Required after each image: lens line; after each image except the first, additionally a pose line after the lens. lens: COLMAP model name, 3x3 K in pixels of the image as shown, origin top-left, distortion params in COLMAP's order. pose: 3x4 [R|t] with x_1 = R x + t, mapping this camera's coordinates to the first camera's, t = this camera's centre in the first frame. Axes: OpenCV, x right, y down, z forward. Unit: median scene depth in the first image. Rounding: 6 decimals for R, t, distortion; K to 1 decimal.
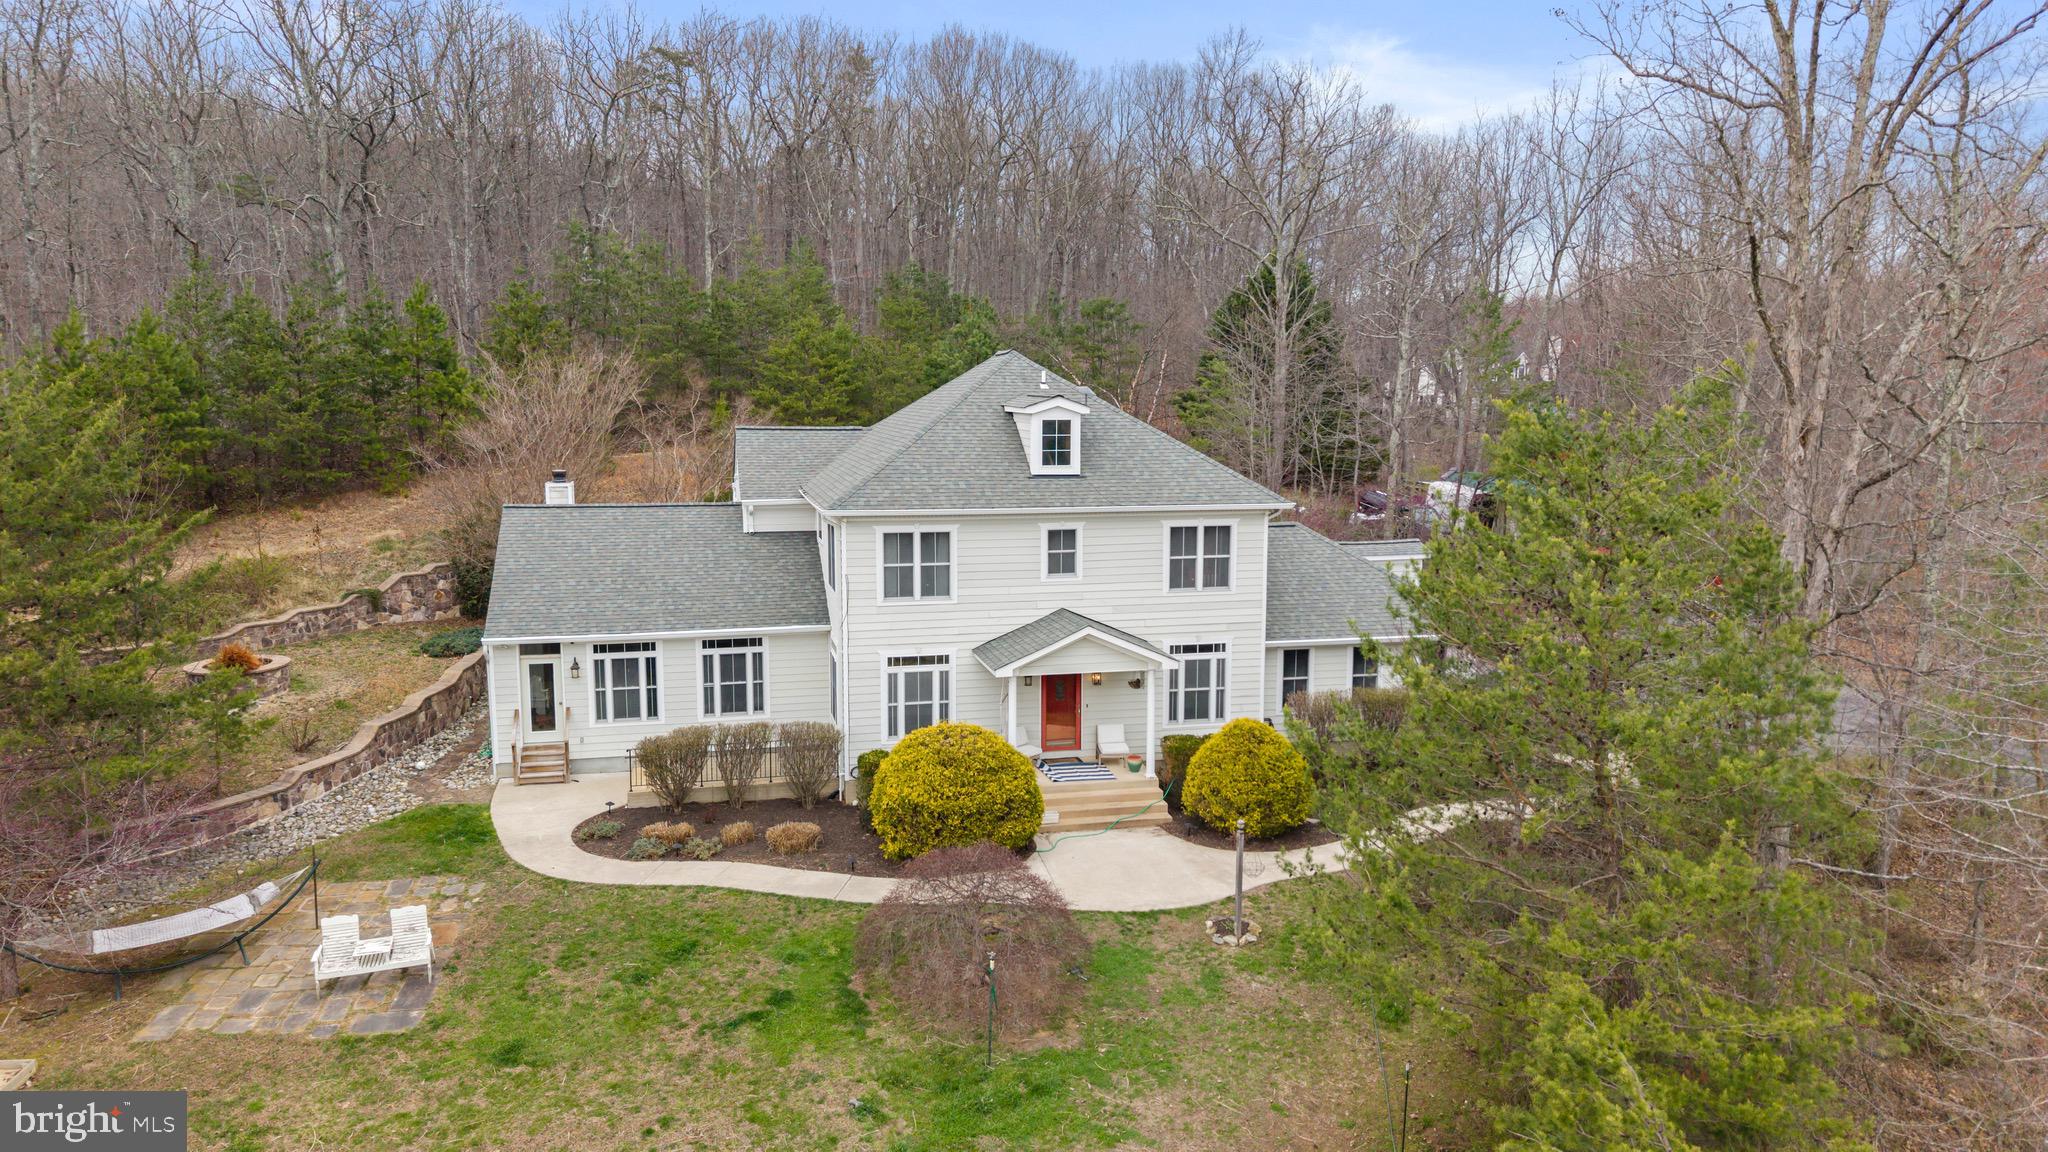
lens RADIAL K [[1229.9, 0, 1024.0], [0, 1229.9, 576.0], [0, 0, 1]] dist [0.057029, -0.069645]
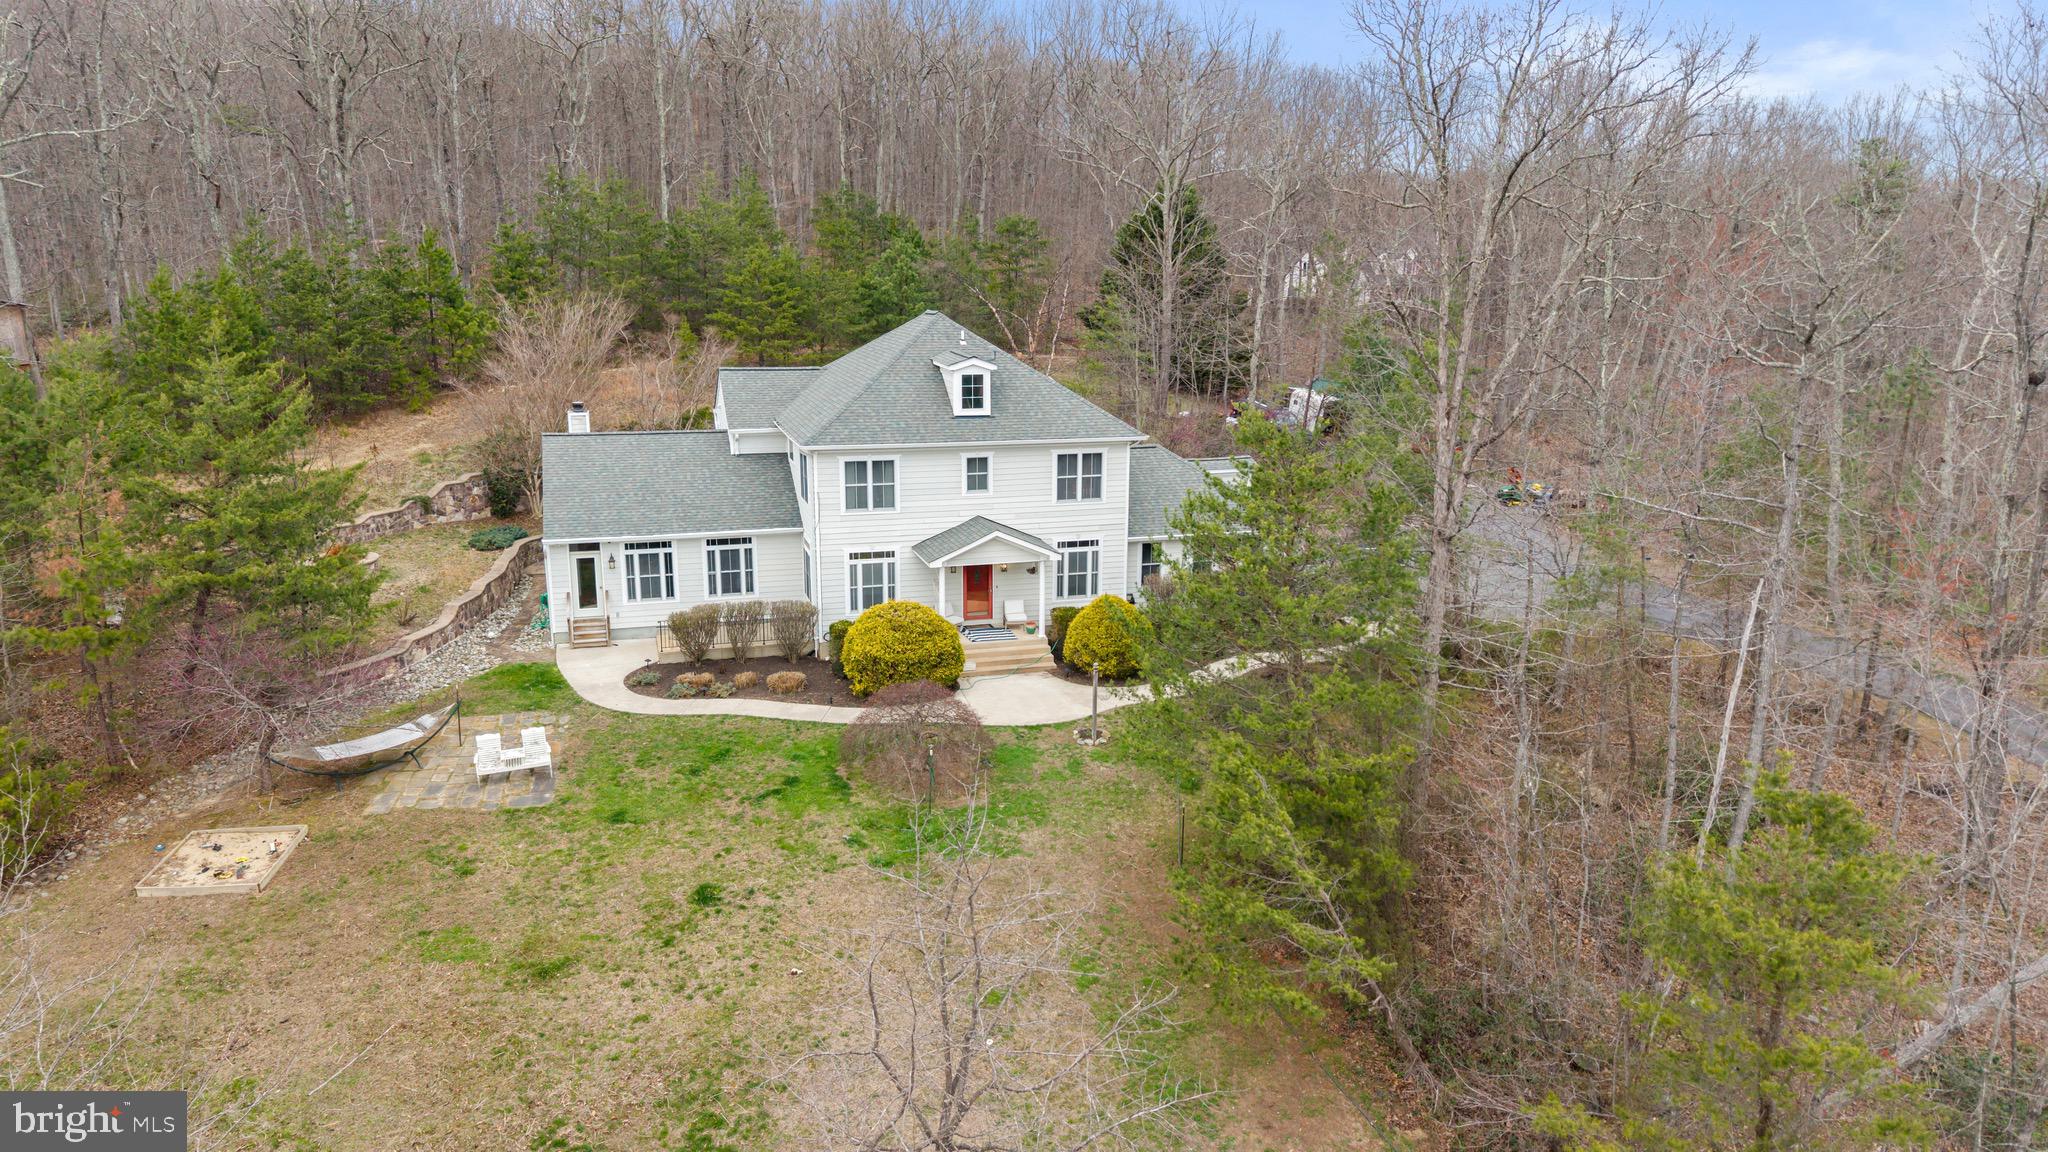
lens RADIAL K [[1229.9, 0, 1024.0], [0, 1229.9, 576.0], [0, 0, 1]] dist [0.057029, -0.069645]
pose [[0.998166, -0.008809, 0.059895, 0.000234], [0.002497, 0.994506, 0.104647, -0.050982], [-0.060488, -0.104305, 0.992704, -0.369944]]
